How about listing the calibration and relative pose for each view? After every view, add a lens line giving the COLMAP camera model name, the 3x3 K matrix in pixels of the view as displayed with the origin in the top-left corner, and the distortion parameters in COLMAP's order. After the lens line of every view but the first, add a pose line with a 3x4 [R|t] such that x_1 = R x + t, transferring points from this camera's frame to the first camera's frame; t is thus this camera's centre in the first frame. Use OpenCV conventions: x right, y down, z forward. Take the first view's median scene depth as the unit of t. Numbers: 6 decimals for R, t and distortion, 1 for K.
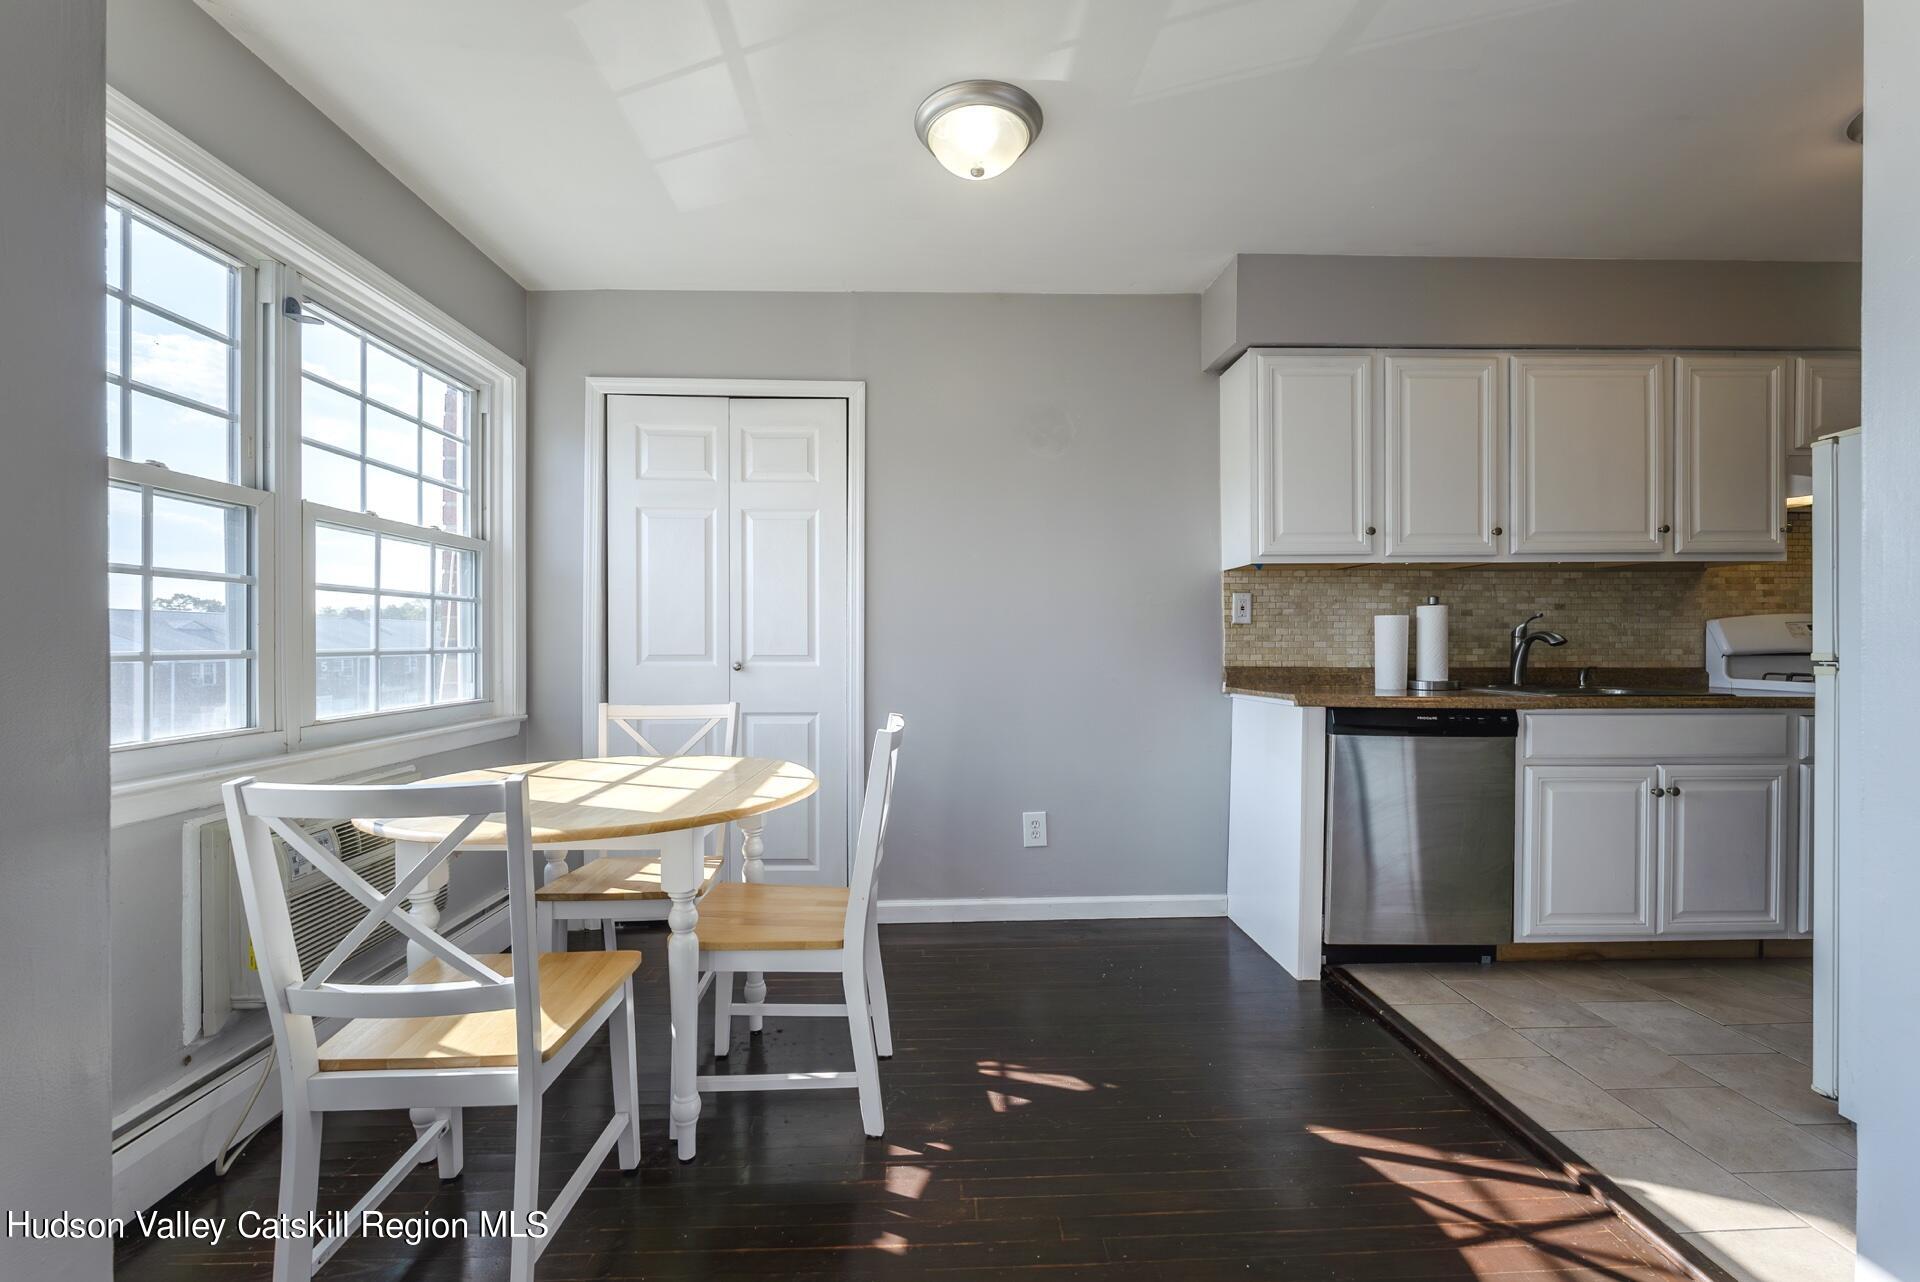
lens RADIAL K [[791.8, 0, 957.5], [0, 791.8, 649.6], [0, 0, 1]] dist [-0.007514, -0.000787]
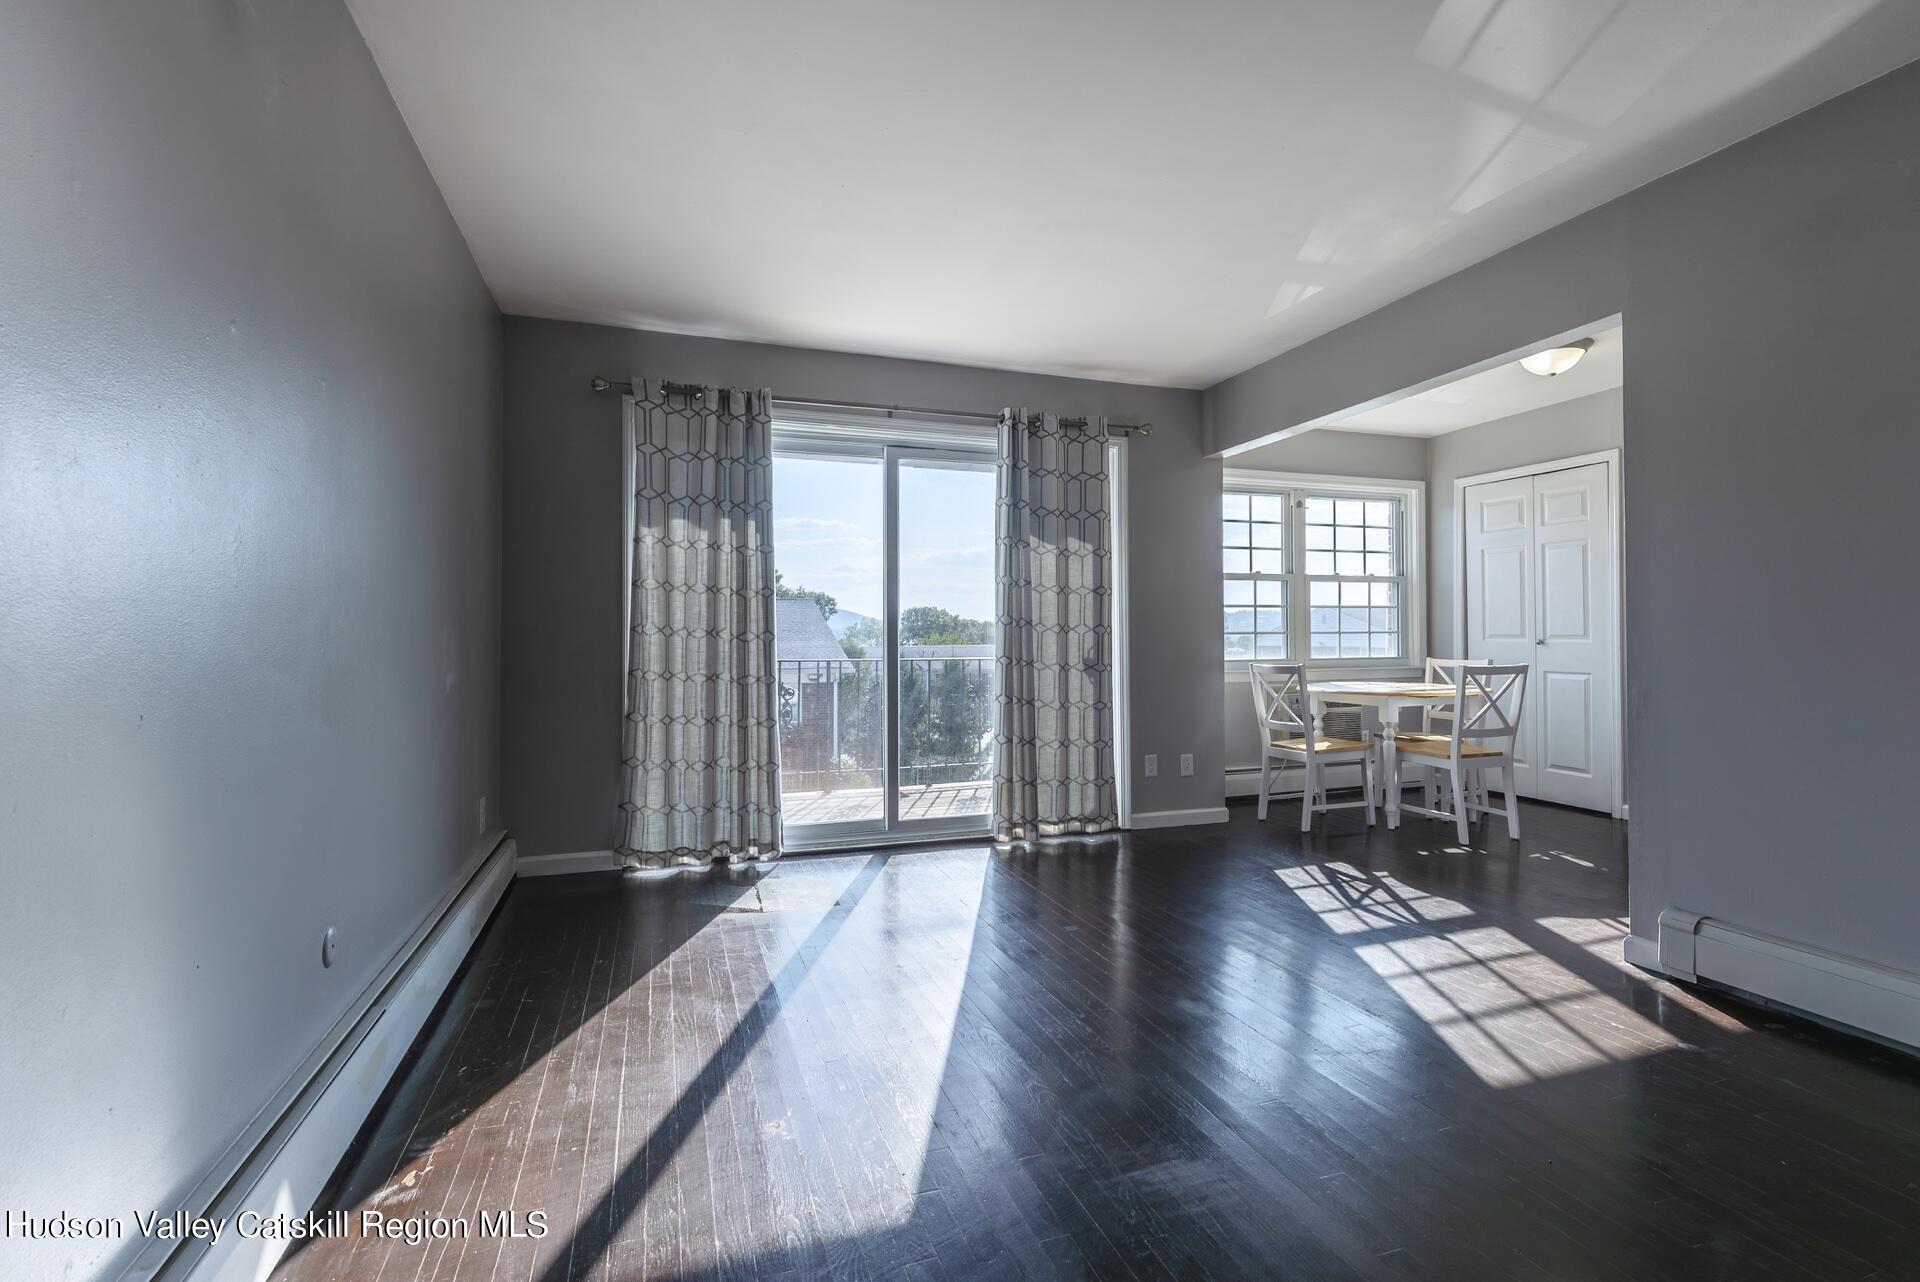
lens RADIAL K [[845.3, 0, 958.6], [0, 845.3, 626.0], [0, 0, 1]] dist [-0.006430, 0.001072]
pose [[0.290095, -0.009781, -0.956948, 1.054811], [-0.004335, 0.999924, -0.011535, 0.013980], [0.956988, 0.007495, 0.290030, -0.640231]]
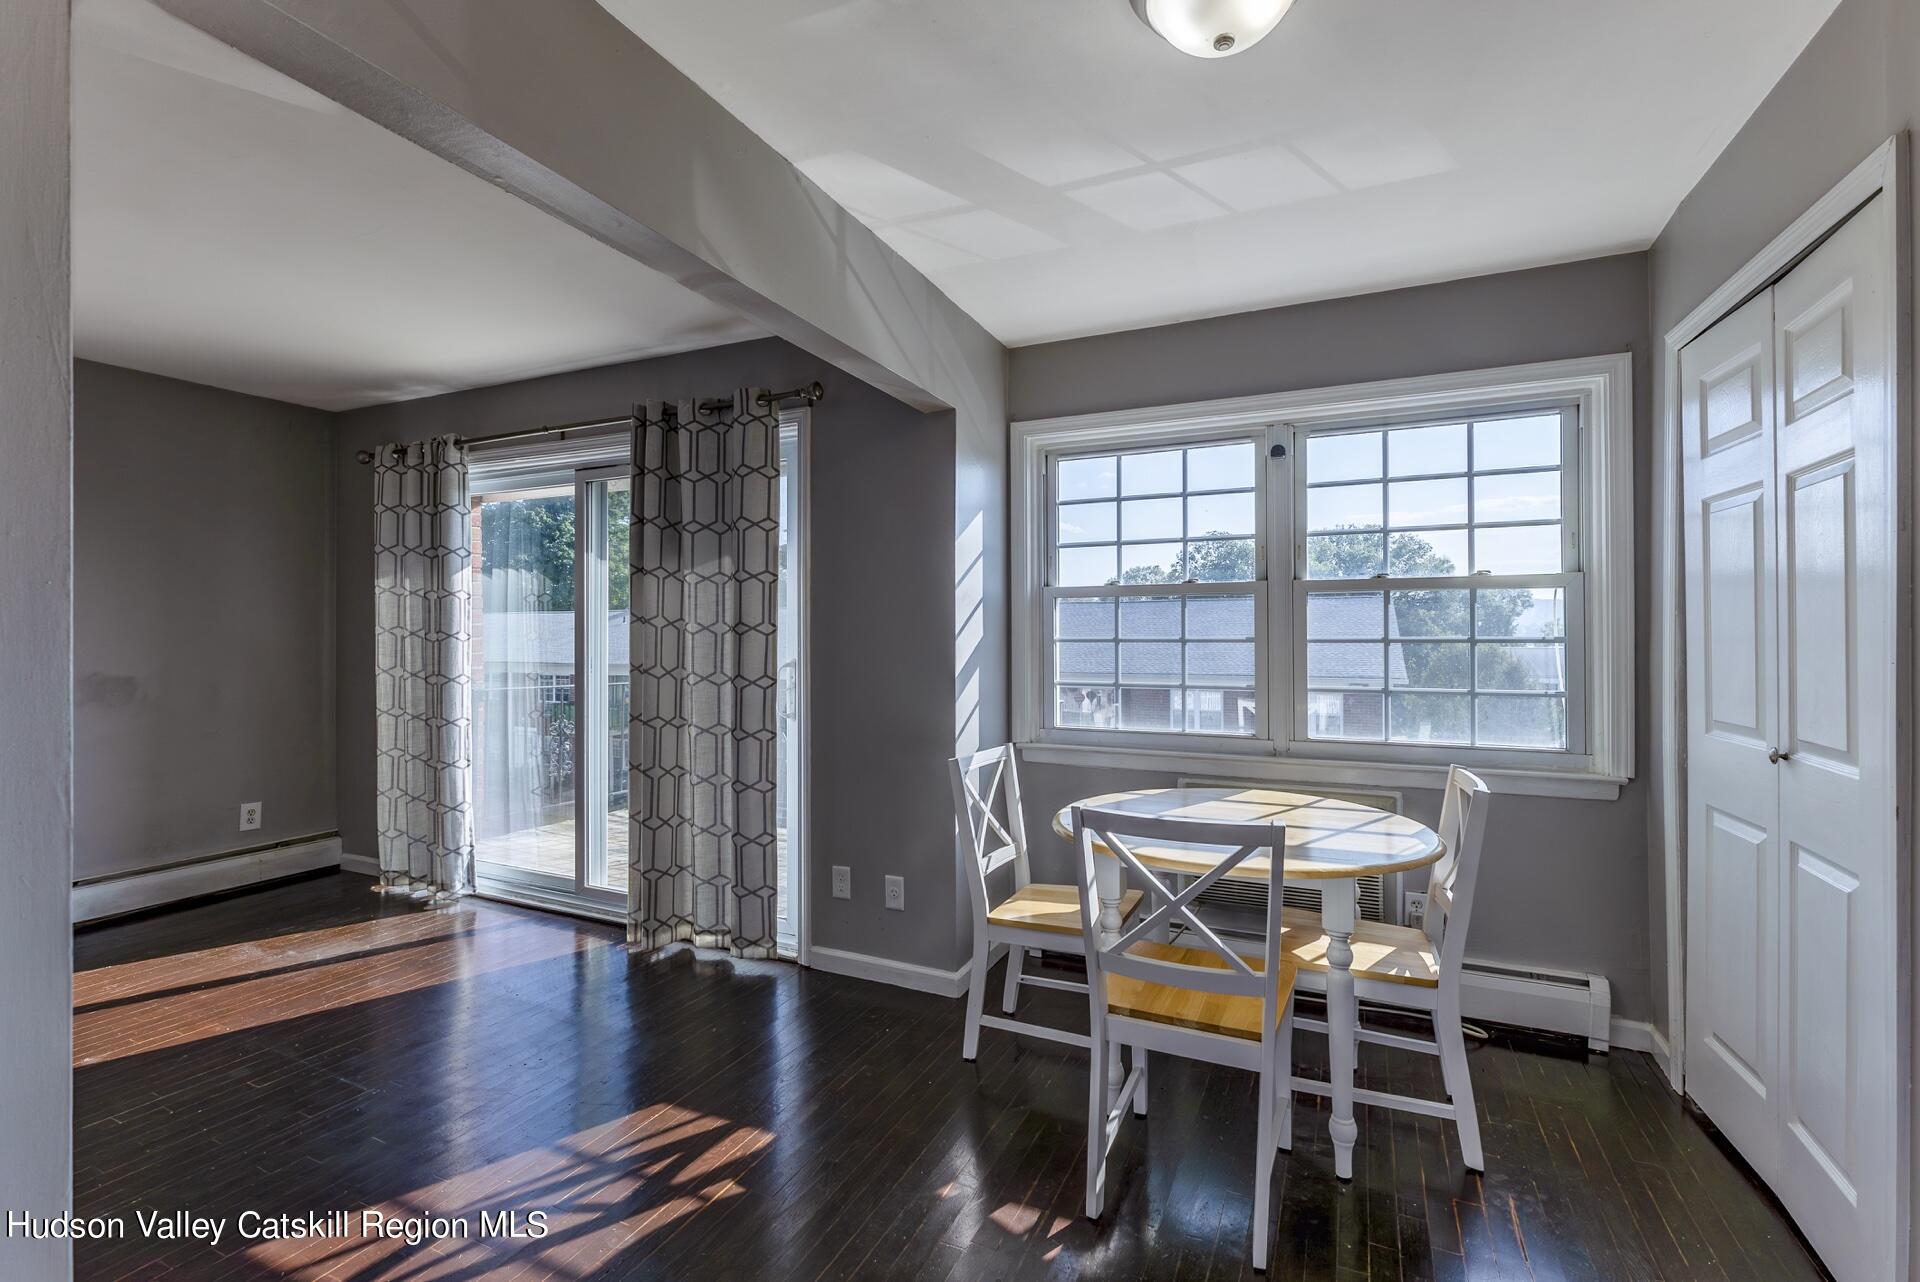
lens RADIAL K [[845.3, 0, 961.8], [0, 845.3, 627.7], [0, 0, 1]] dist [-0.006430, 0.001072]
pose [[-0.446290, -0.003417, -0.894882, 0.540377], [-0.005687, 0.999983, -0.000982, -0.068970], [0.894871, 0.004651, -0.446302, 0.781723]]
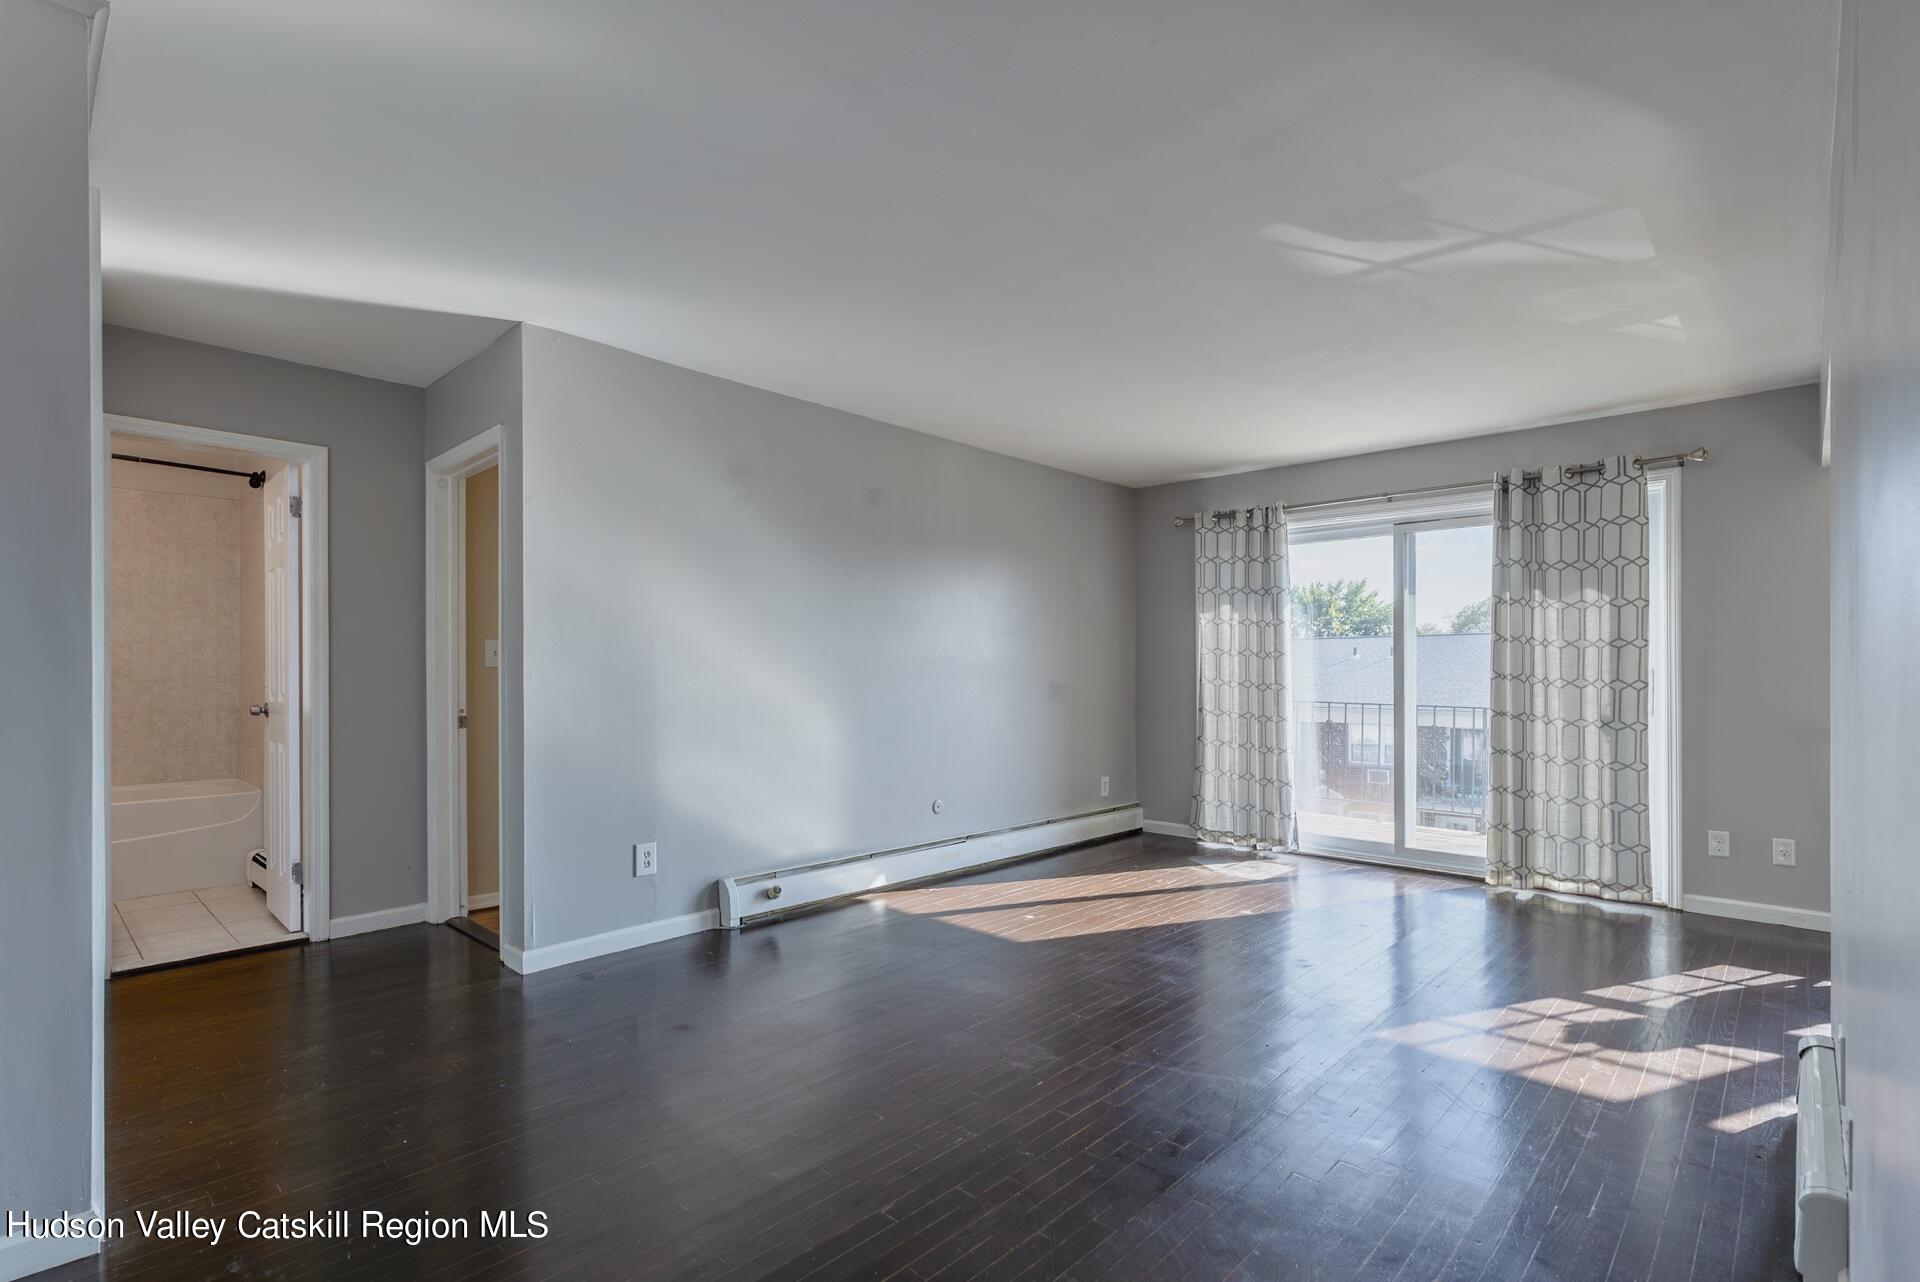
lens RADIAL K [[910.7, 0, 966.8], [0, 910.7, 668.5], [0, 0, 1]] dist [0.009414, -0.000179]
pose [[-0.700692, 0.001817, -0.713461, 1.537641], [-0.002503, 0.999984, 0.005005, -0.030106], [0.713459, 0.005292, -0.700677, 0.331653]]
